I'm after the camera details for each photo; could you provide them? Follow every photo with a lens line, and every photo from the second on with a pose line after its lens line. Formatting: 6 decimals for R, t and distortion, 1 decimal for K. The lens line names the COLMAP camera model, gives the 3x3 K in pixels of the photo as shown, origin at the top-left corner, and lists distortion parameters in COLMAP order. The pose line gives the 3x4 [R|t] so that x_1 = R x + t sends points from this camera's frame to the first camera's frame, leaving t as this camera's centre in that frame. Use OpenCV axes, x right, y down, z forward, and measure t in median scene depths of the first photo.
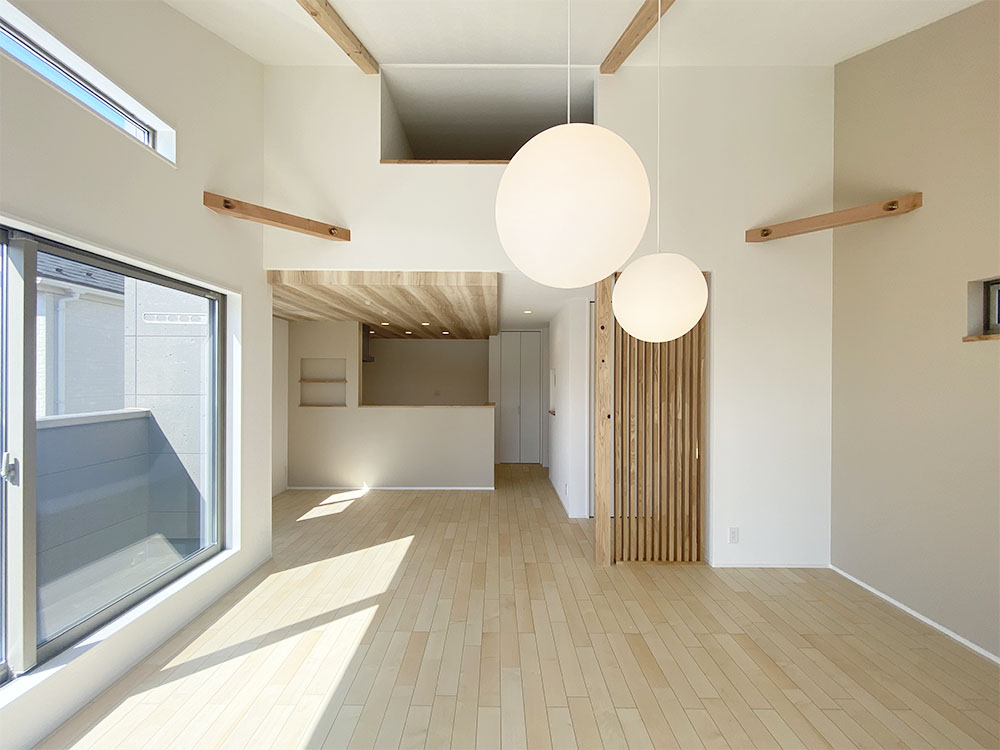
lens RADIAL K [[416.2, 0, 501.9], [0, 416.2, 381.1], [0, 0, 1]] dist [0.000605, -0.000079]
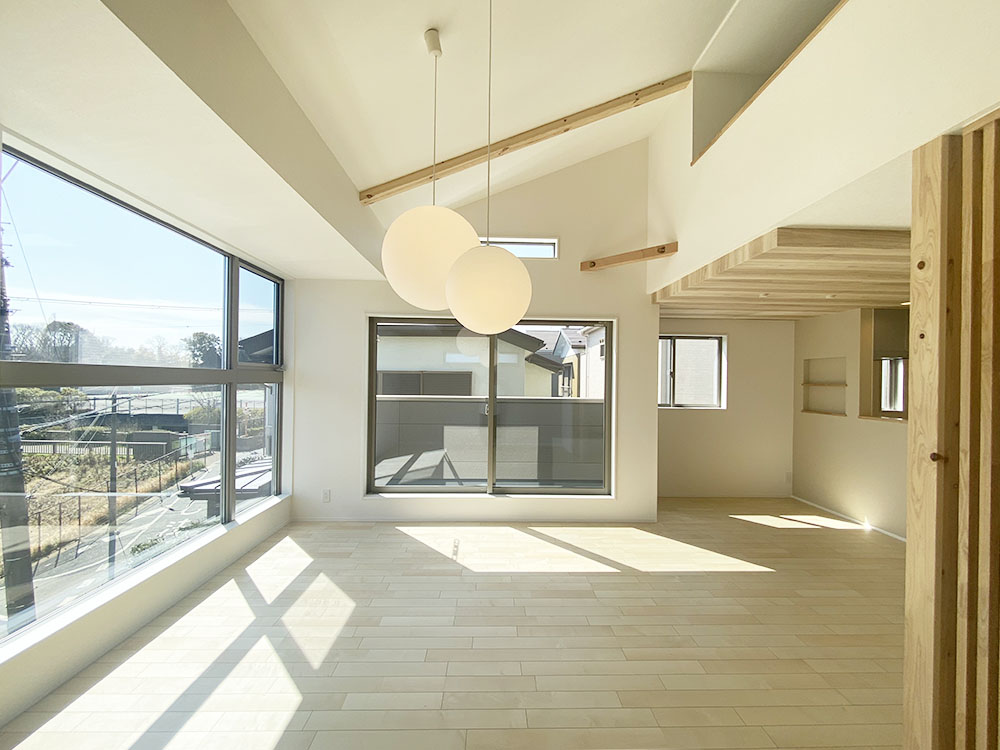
lens RADIAL K [[416.2, 0, 501.9], [0, 416.2, 381.1], [0, 0, 1]] dist [0.000605, -0.000079]
pose [[0.020215, -0.001415, -0.999795, 0.446526], [-0.019126, 0.999815, -0.001802, 0.008052], [0.999613, 0.019158, 0.020184, 0.330267]]
